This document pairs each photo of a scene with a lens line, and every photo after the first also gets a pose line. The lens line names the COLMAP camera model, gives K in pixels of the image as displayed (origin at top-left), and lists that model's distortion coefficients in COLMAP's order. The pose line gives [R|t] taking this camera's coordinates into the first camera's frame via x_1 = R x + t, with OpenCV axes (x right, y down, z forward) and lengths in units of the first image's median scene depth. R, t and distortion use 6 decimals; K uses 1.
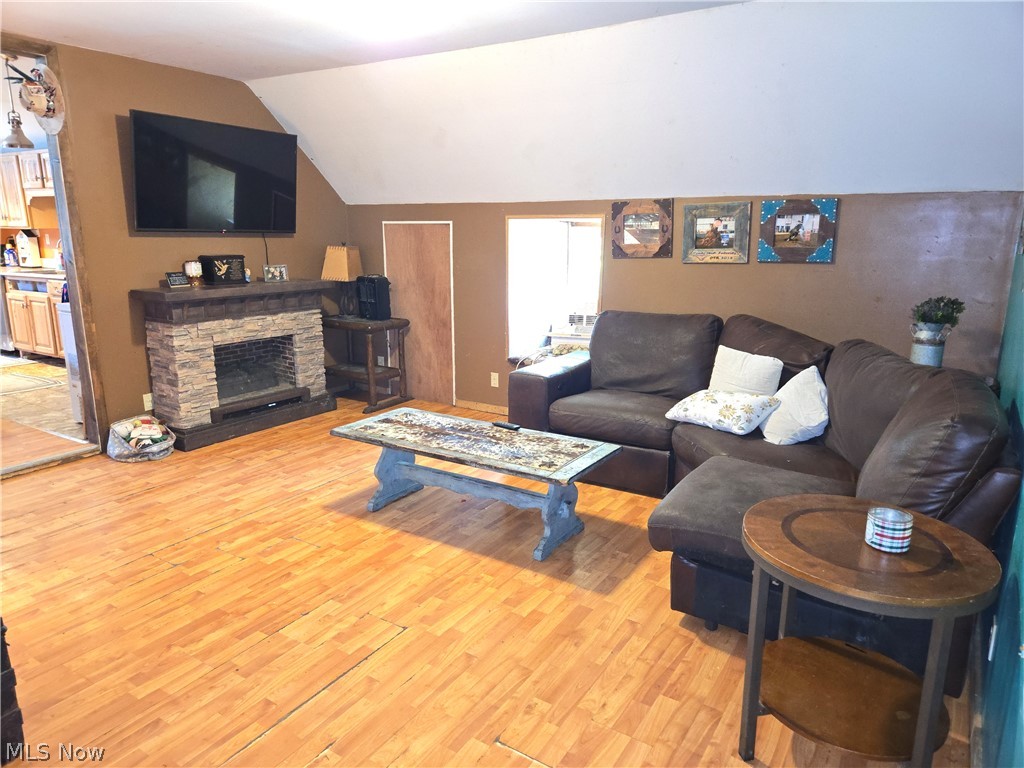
lens RADIAL K [[687.7, 0, 511.4], [0, 687.7, 384.0], [0, 0, 1]] dist [0.051692, -0.037534]
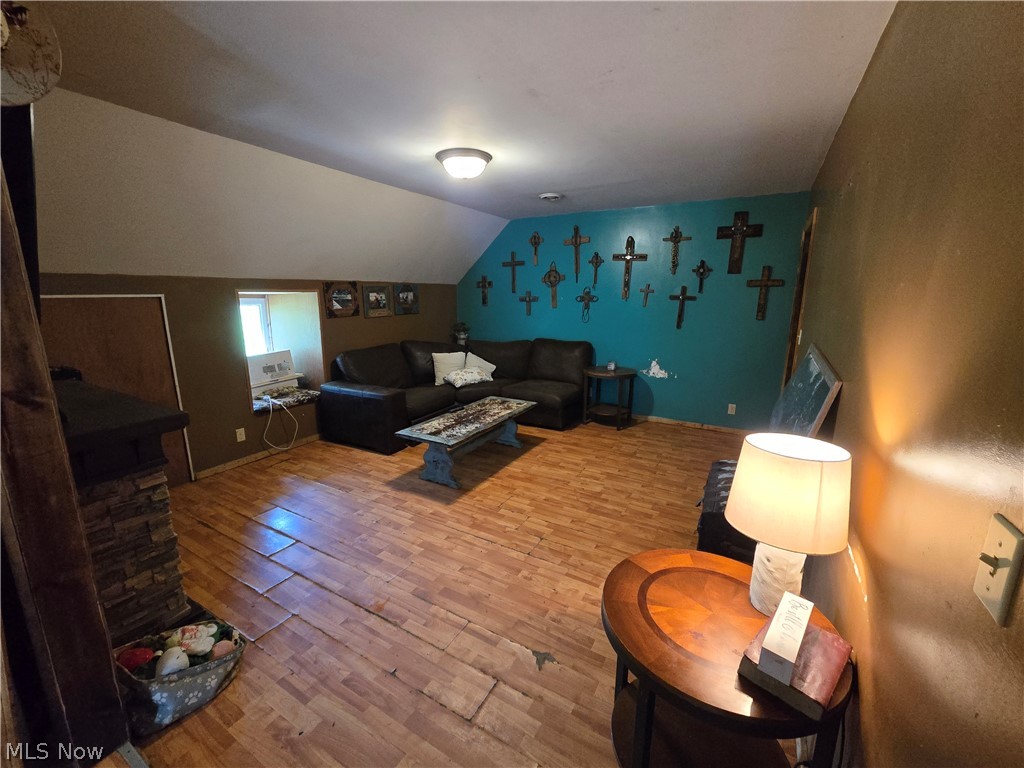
lens RADIAL K [[423.9, 0, 514.9], [0, 423.9, 393.0], [0, 0, 1]] dist [-0.002984, 0.001832]
pose [[-0.048720, -0.233337, 0.971175, -1.064946], [0.220217, 0.945893, 0.238310, -0.208819], [-0.974234, 0.225479, 0.005301, 0.828451]]
